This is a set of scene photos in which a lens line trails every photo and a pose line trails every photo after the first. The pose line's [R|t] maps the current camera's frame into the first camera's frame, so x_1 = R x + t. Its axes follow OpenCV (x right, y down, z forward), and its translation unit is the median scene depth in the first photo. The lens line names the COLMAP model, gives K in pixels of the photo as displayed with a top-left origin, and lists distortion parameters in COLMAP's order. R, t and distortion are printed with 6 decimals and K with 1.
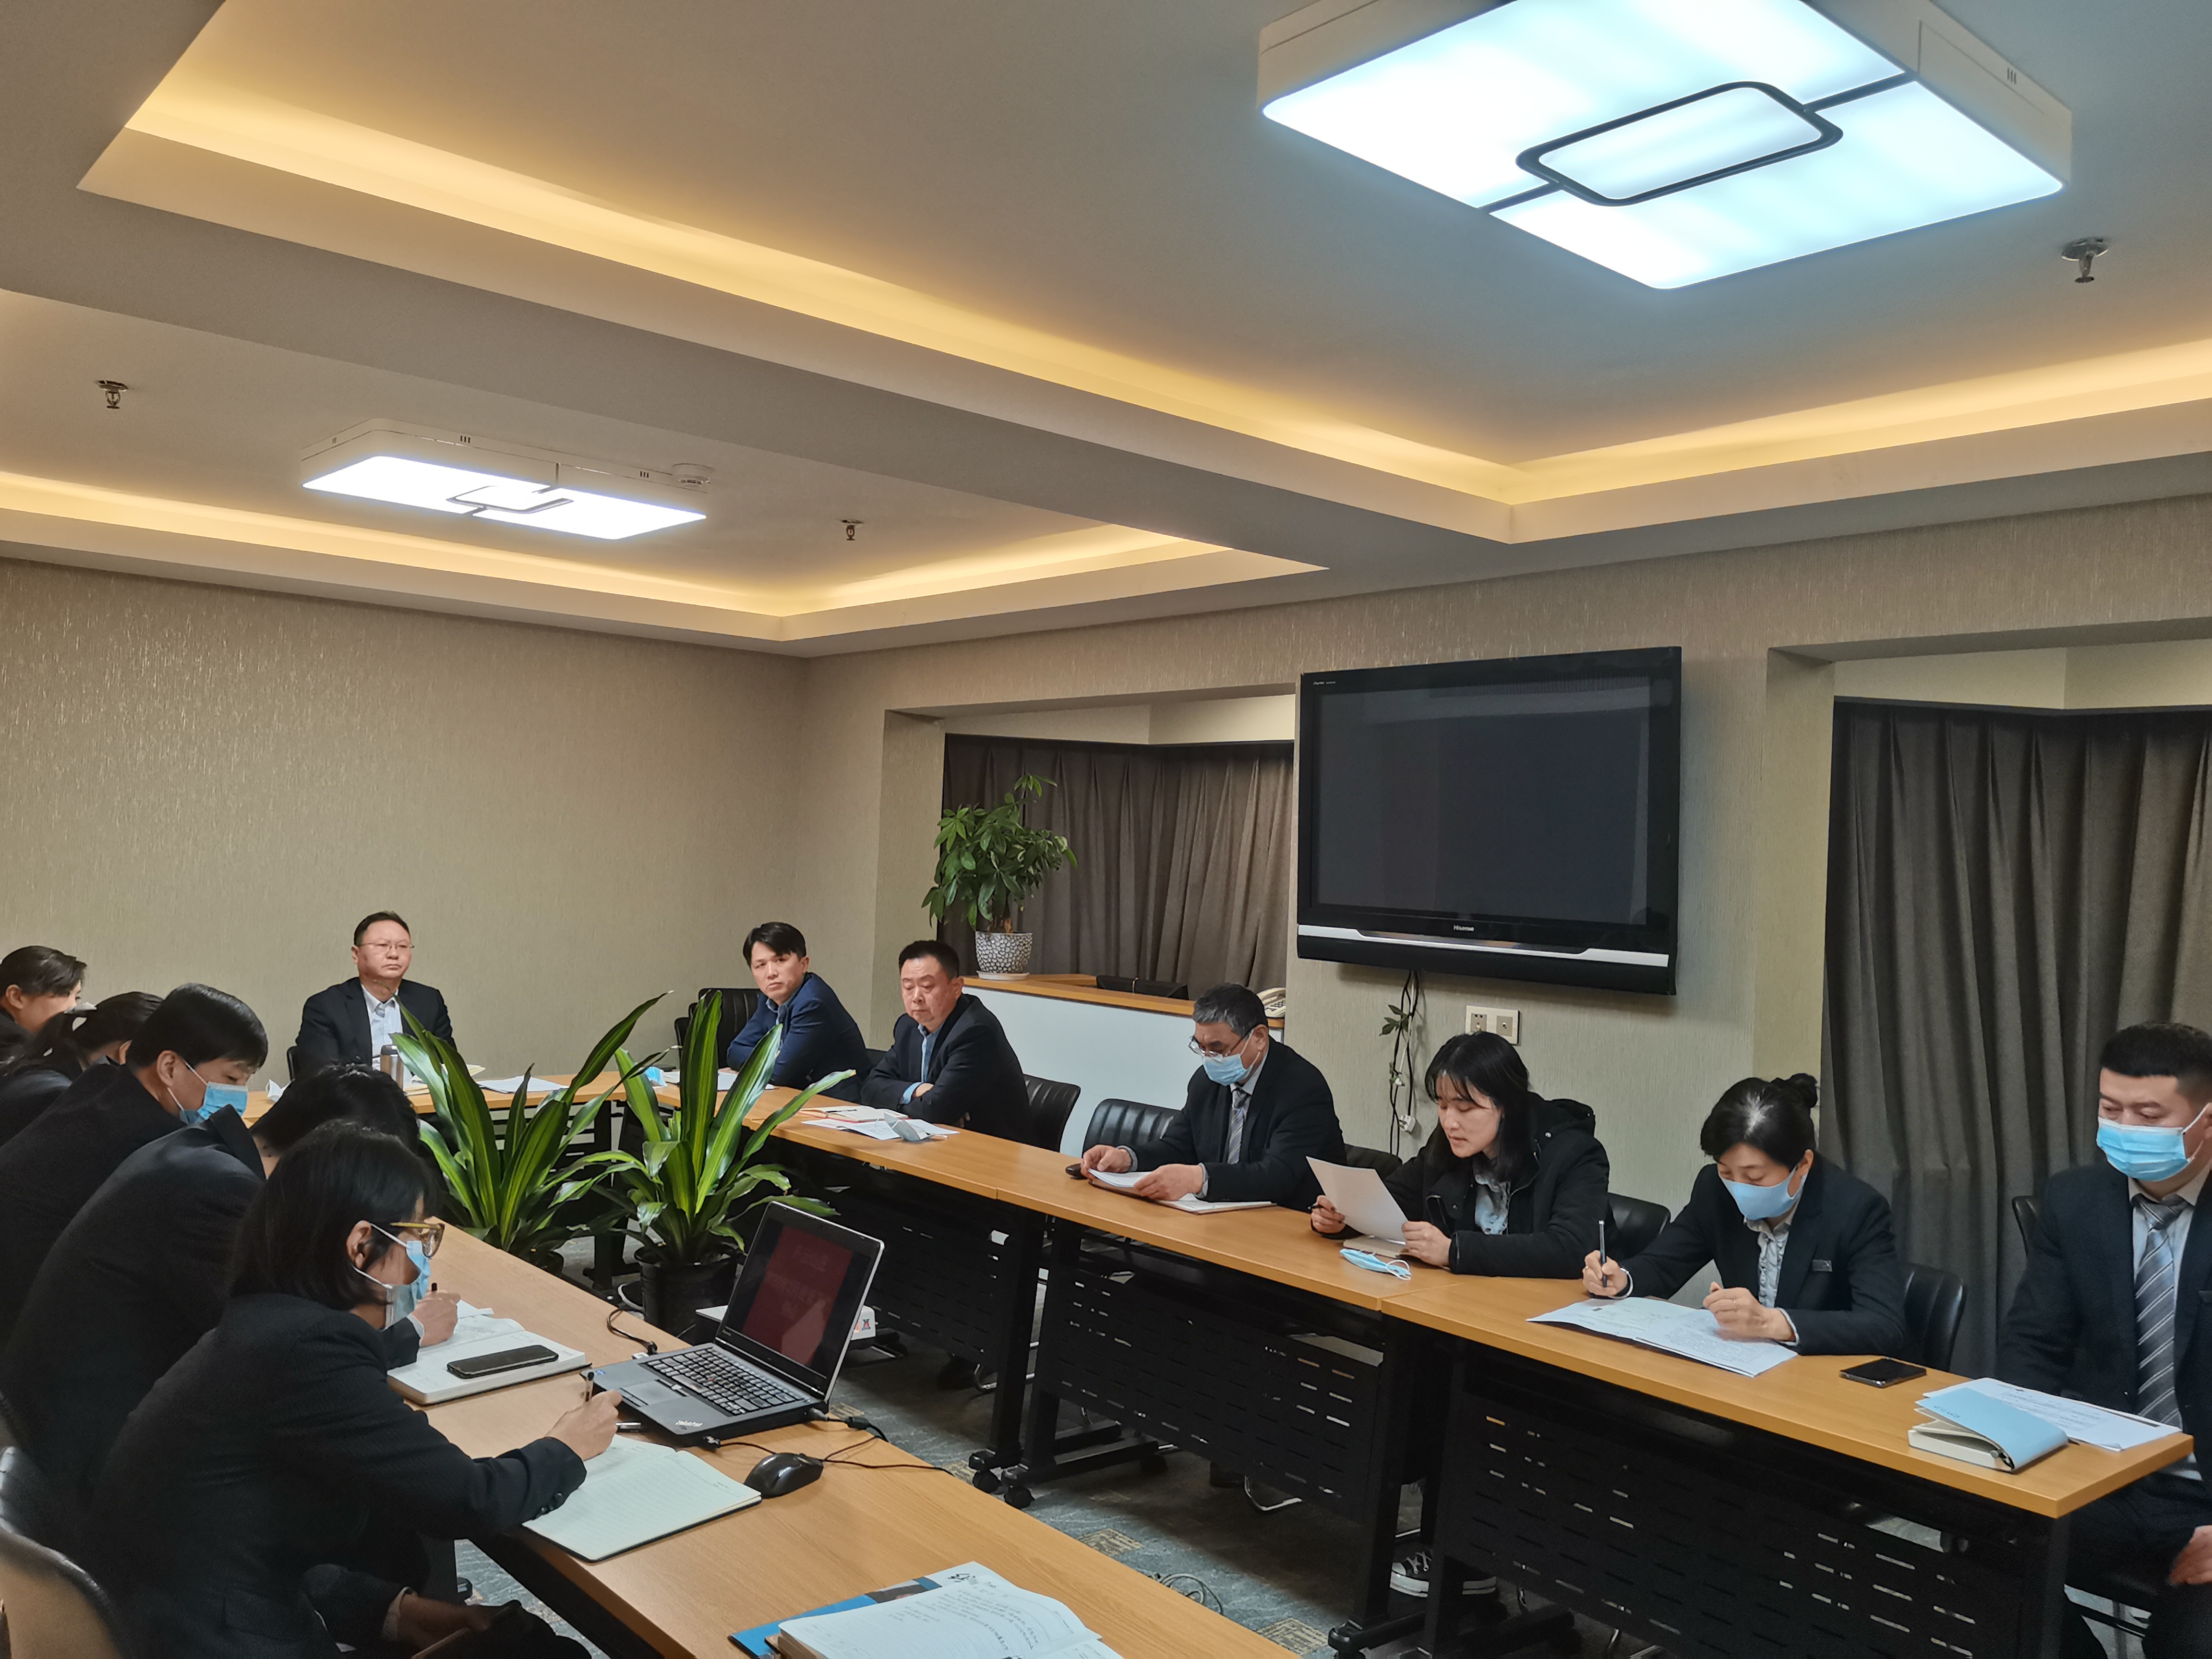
lens RADIAL K [[1737.1, 0, 1106.0], [0, 1737.1, 829.5], [0, 0, 1]] dist [0.035443, -0.040303]
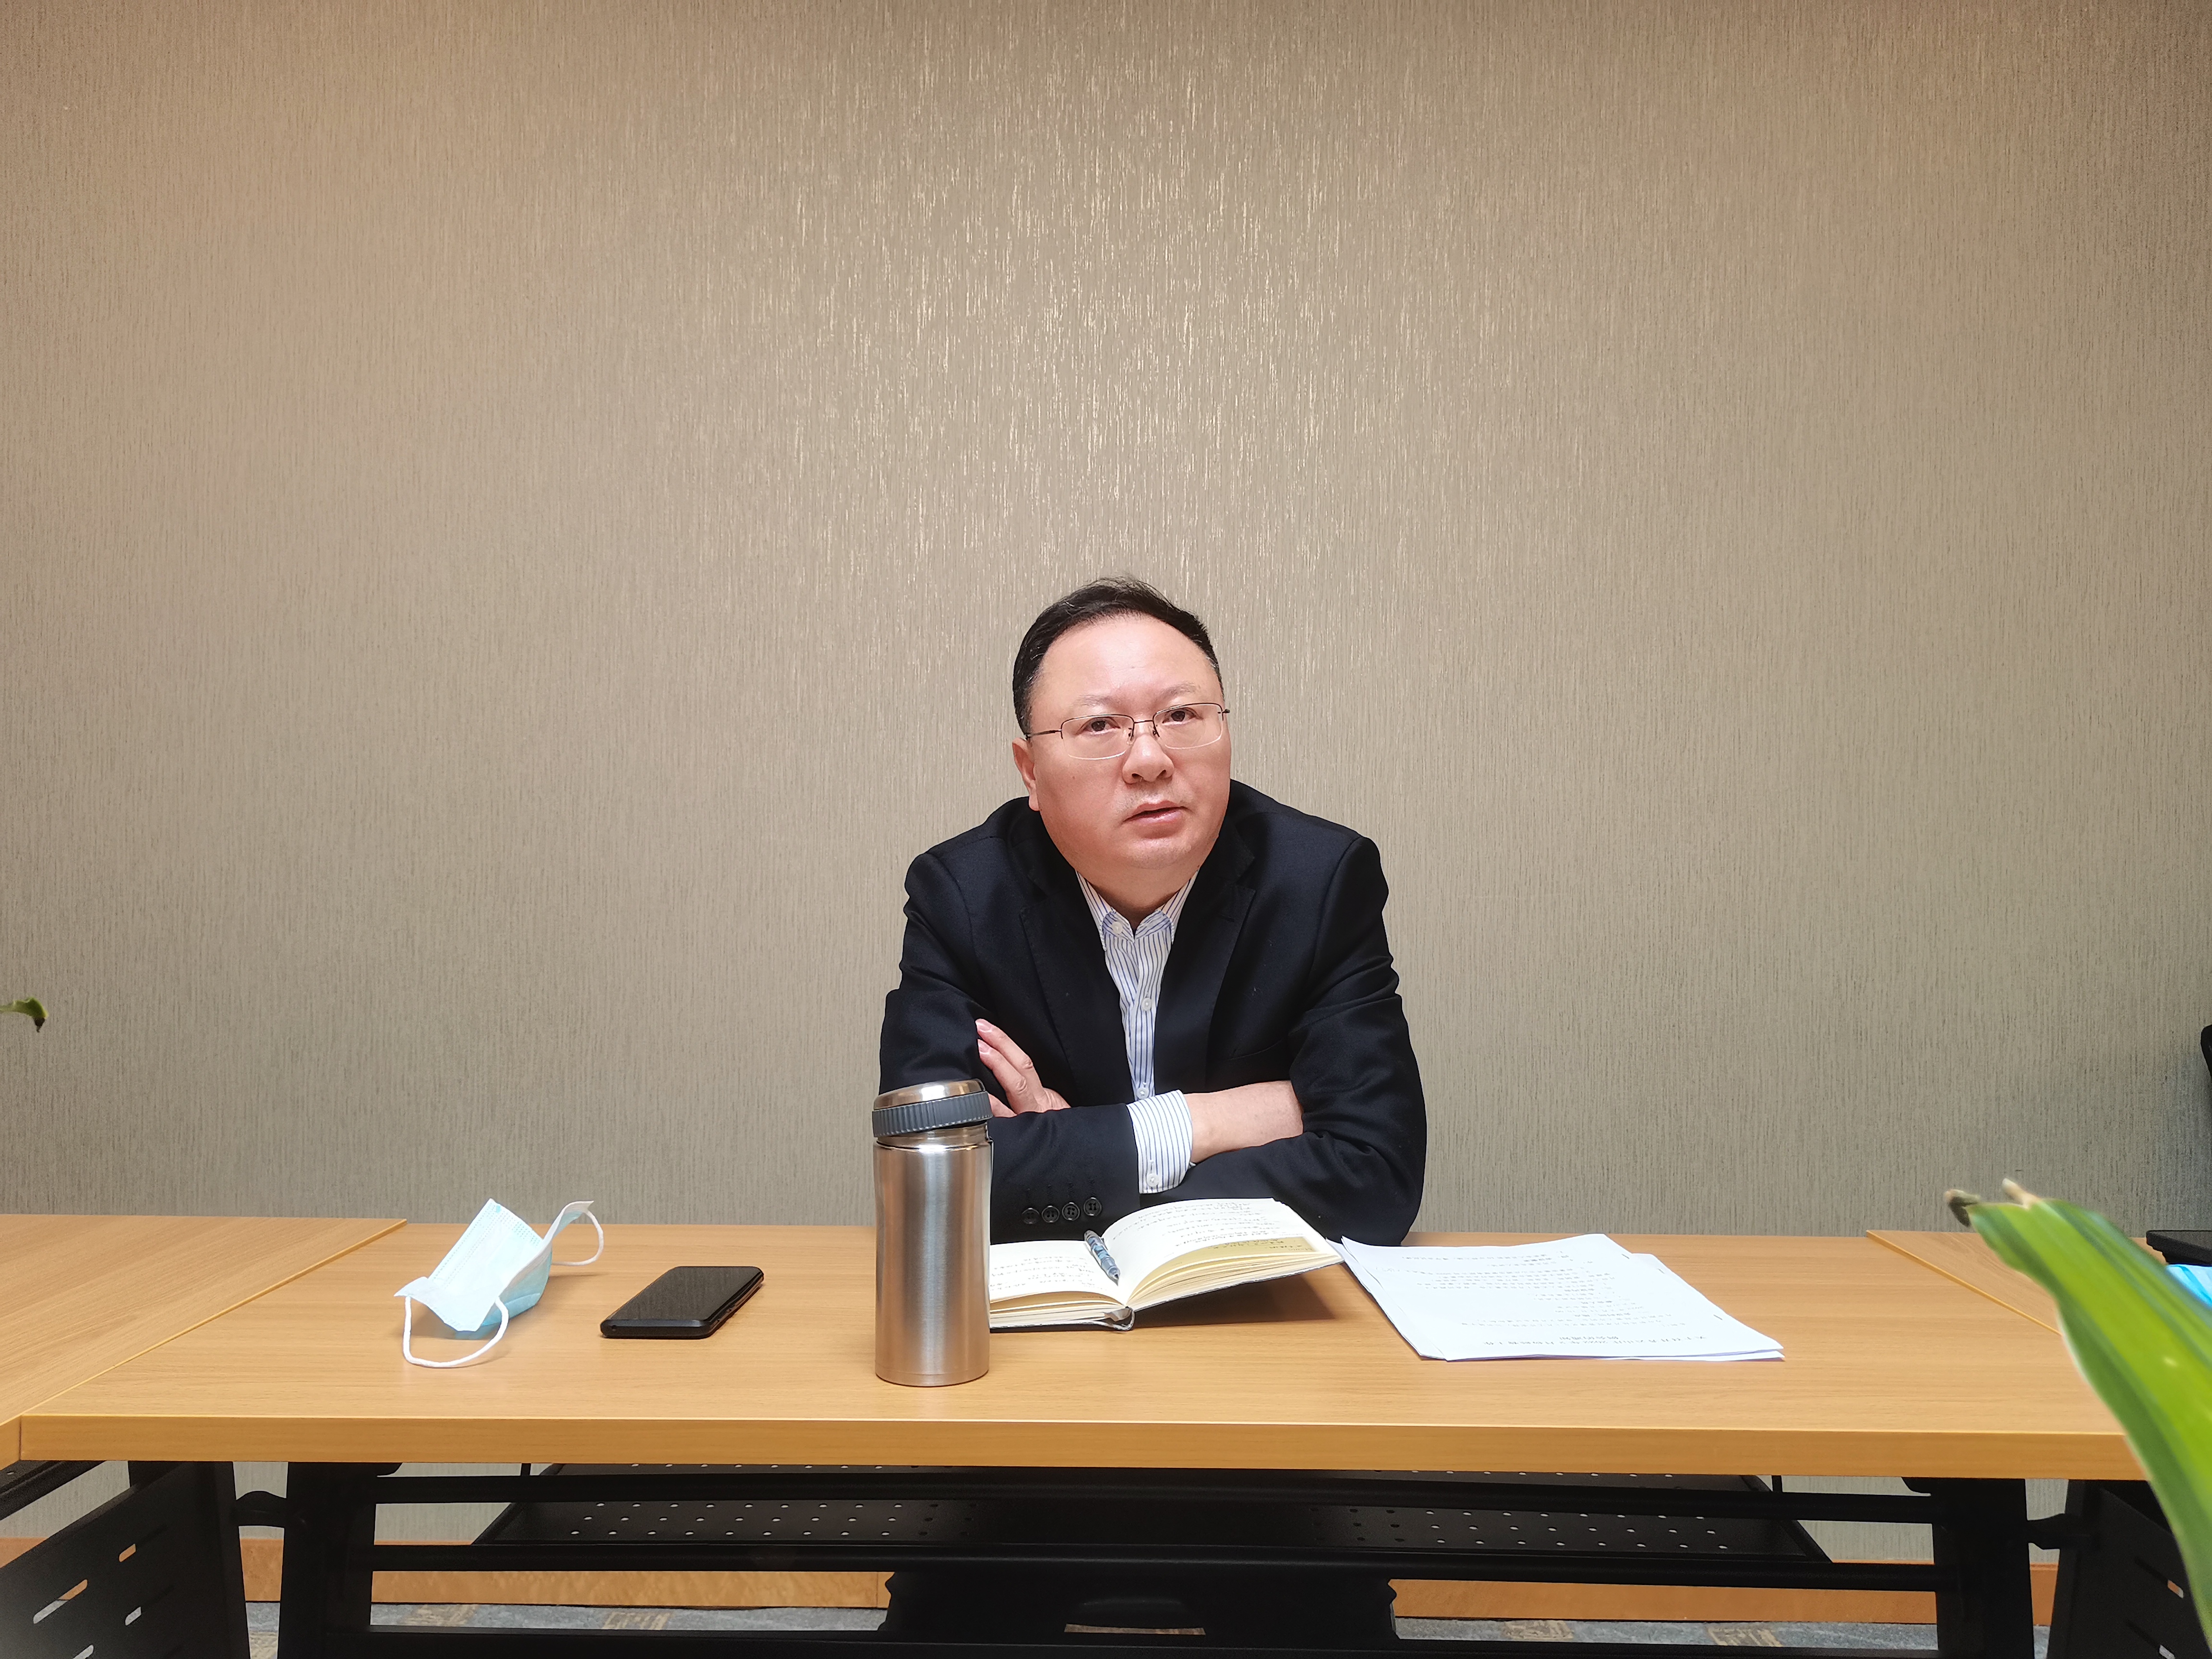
lens RADIAL K [[1737.1, 0, 1106.0], [0, 1737.1, 829.5], [0, 0, 1]] dist [0.035443, -0.040303]
pose [[0.740782, -0.057881, -0.669247, -0.265450], [0.030860, 0.998161, -0.052169, 0.118141], [0.671036, 0.017993, 0.741206, 0.913990]]
